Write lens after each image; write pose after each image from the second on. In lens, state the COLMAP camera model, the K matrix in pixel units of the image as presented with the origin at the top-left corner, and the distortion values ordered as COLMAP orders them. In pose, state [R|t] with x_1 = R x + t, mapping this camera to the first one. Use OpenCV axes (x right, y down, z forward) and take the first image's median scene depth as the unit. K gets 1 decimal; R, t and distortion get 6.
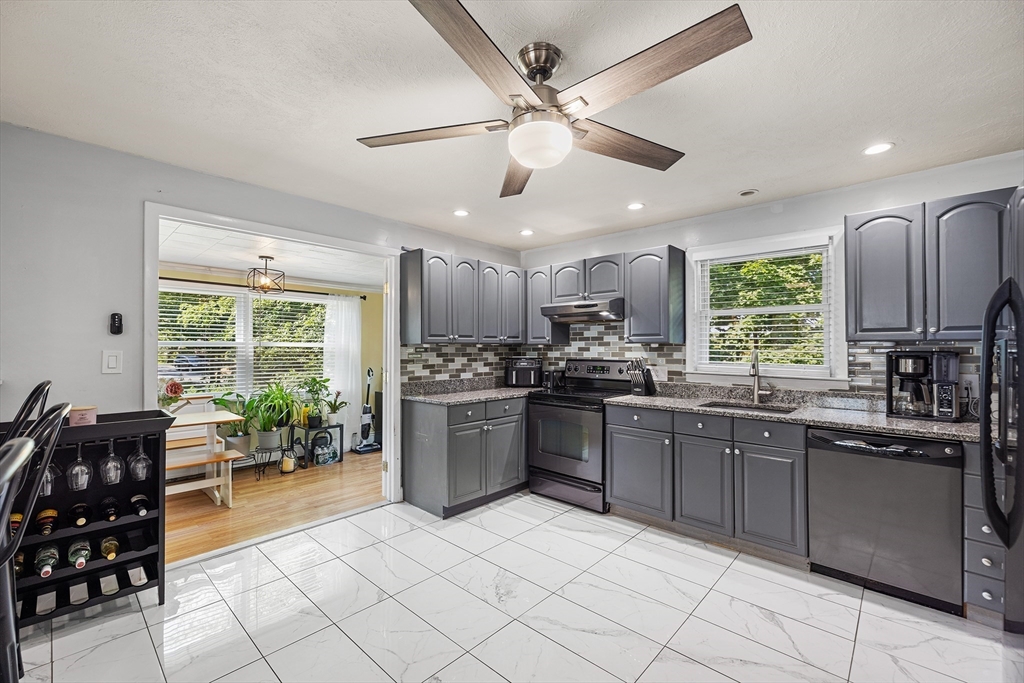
lens RADIAL K [[428.2, 0, 512.0], [0, 428.2, 341.5], [0, 0, 1]] dist [0.001397, 0.000172]
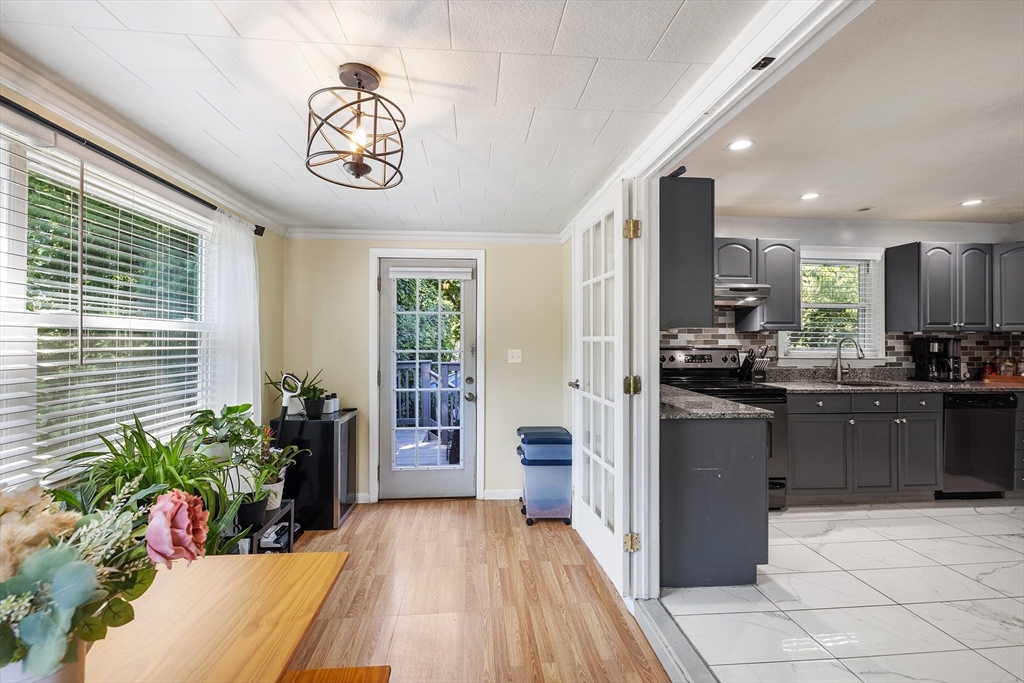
lens RADIAL K [[431.0, 0, 512.3], [0, 431.0, 328.4], [0, 0, 1]] dist [-0.001183, -0.000207]
pose [[0.669349, 0.013012, 0.742834, -0.981446], [-0.014494, 0.999885, -0.004455, 0.013104], [-0.742807, -0.007785, 0.669461, 0.867797]]
